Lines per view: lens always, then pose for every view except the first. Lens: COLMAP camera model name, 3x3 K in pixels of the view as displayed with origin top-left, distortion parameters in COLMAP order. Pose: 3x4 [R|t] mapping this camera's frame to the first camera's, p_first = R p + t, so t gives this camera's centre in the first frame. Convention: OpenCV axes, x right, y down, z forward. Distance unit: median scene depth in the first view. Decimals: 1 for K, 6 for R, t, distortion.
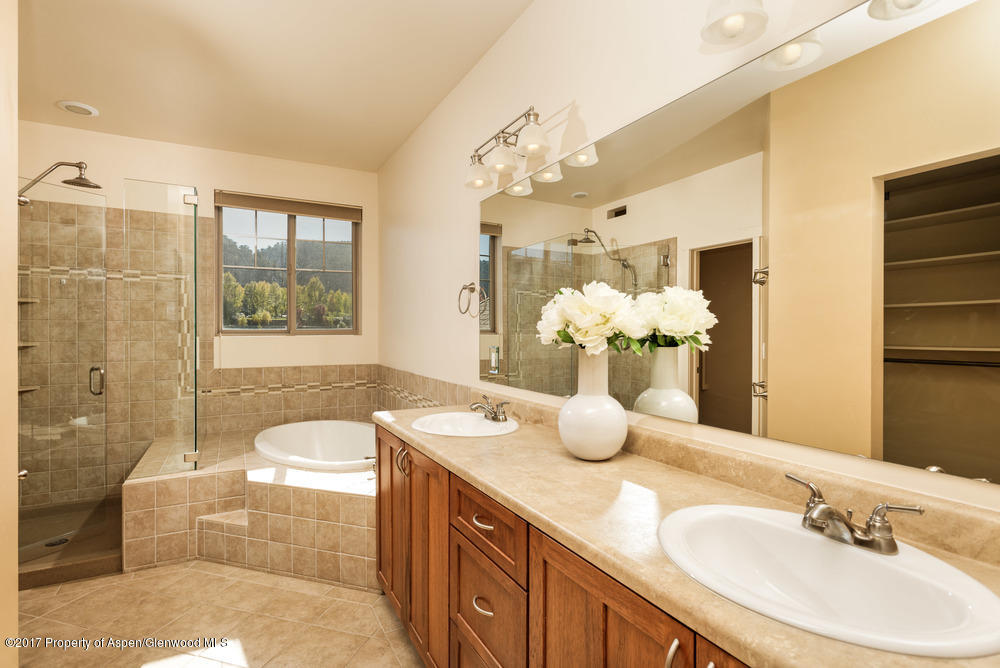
lens RADIAL K [[483.9, 0, 500.0], [0, 483.9, 331.8], [0, 0, 1]] dist [-0.011570, 0.000496]
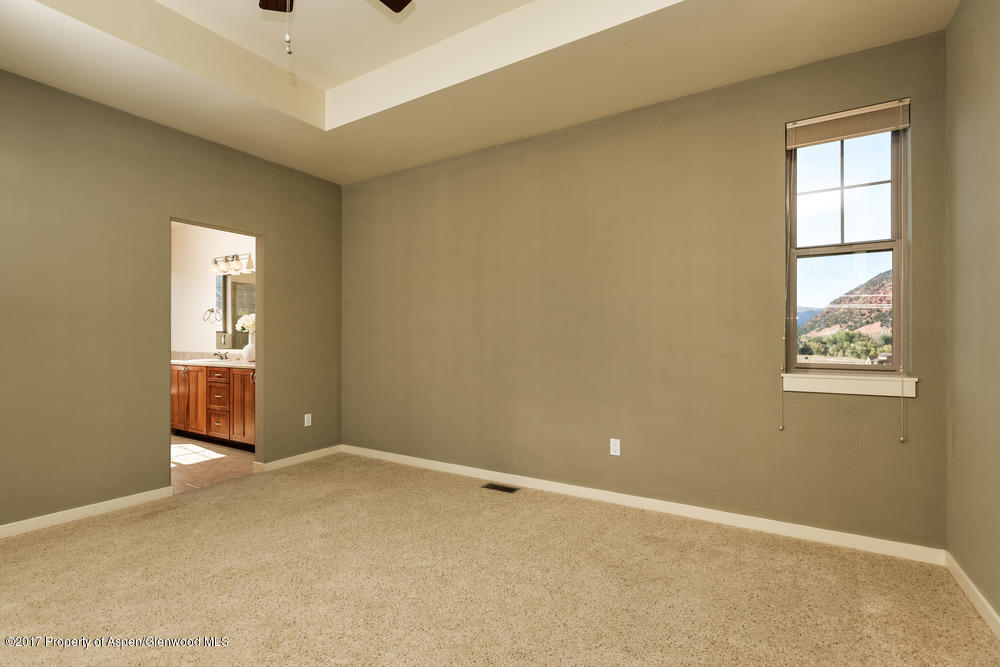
lens RADIAL K [[461.6, 0, 500.6], [0, 461.6, 337.5], [0, 0, 1]] dist [-0.000004, 0.000021]
pose [[0.870791, 0.005662, 0.491621, 0.103016], [0.000211, 0.999929, -0.011888, 0.117287], [-0.491654, 0.010456, 0.870728, -2.910350]]
